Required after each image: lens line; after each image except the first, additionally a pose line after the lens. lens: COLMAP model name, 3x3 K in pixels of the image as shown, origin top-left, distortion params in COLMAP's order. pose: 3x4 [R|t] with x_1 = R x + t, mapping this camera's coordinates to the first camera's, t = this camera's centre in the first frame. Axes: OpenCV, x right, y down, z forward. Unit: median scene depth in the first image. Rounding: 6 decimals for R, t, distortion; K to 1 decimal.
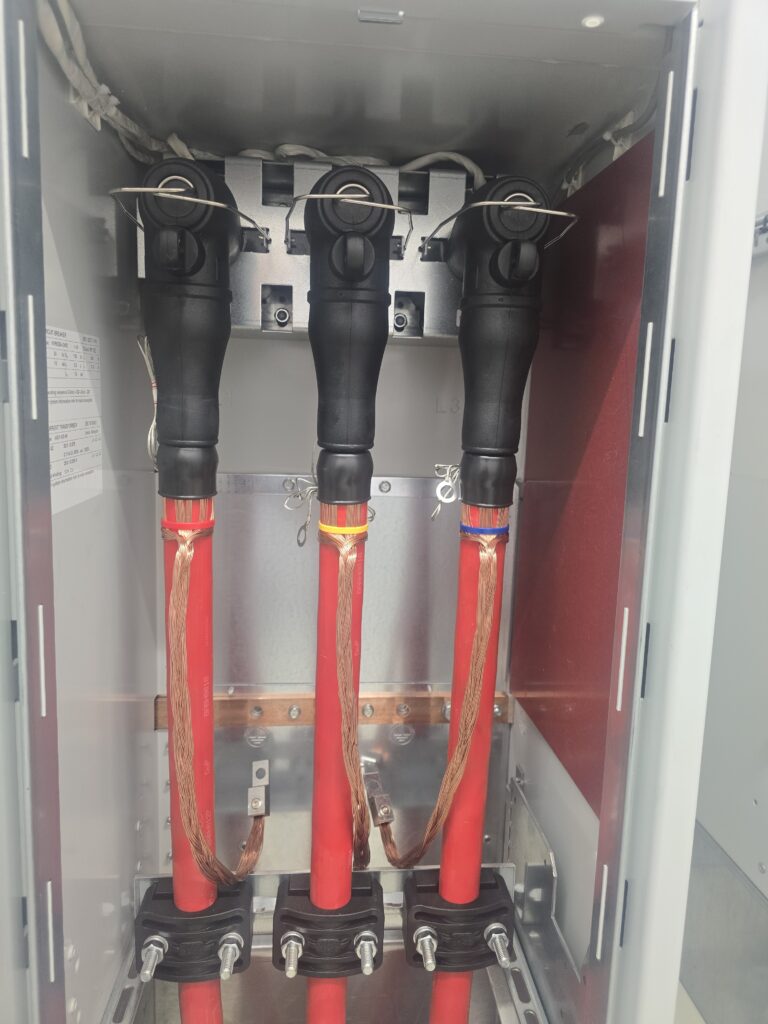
lens RADIAL K [[726.0, 0, 383.0], [0, 726.0, 495.5], [0, 0, 1]] dist [0.092803, -0.153322]
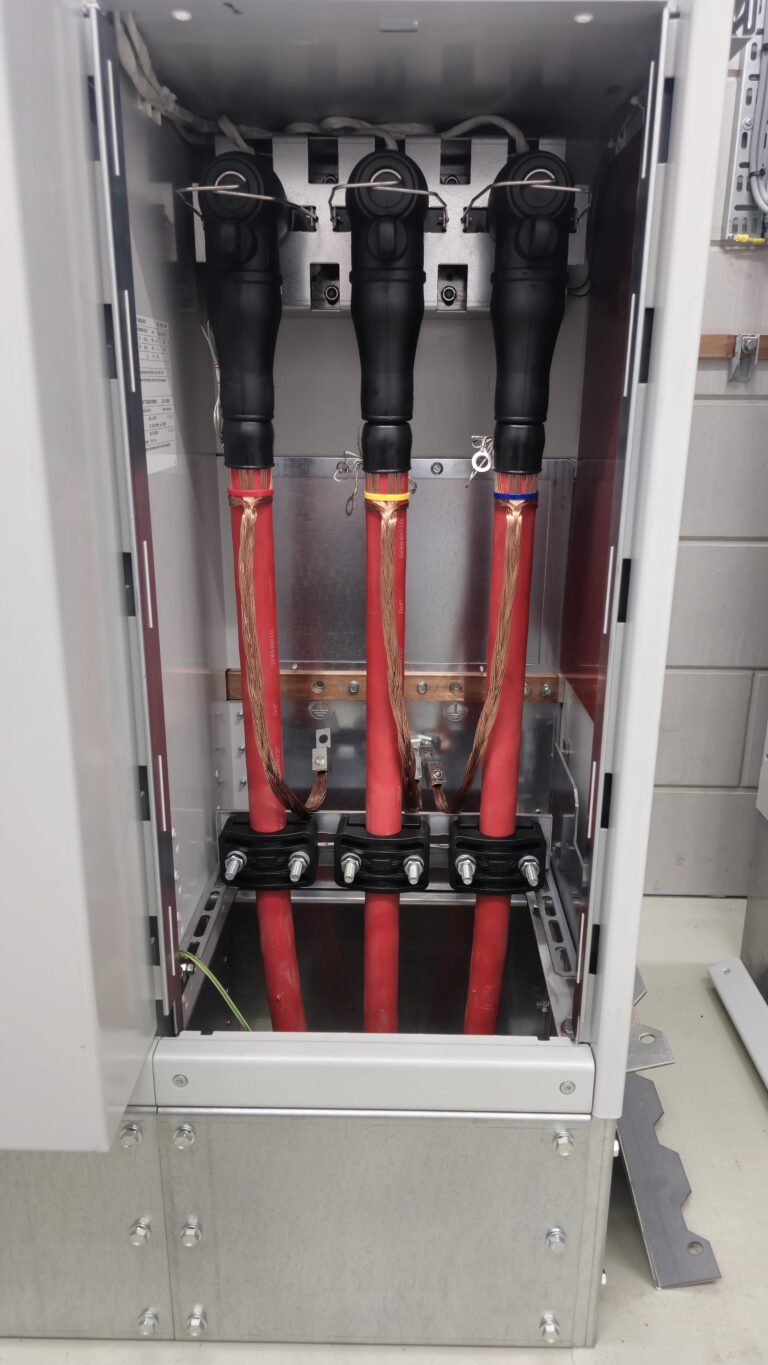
lens RADIAL K [[937.3, 0, 390.1], [0, 937.3, 683.4], [0, 0, 1]] dist [0.086248, -0.111204]
pose [[0.994398, 0.006972, -0.105474, 0.104034], [0.010406, 0.986519, 0.163314, 0.091335], [0.105191, -0.163497, 0.980920, -0.456541]]
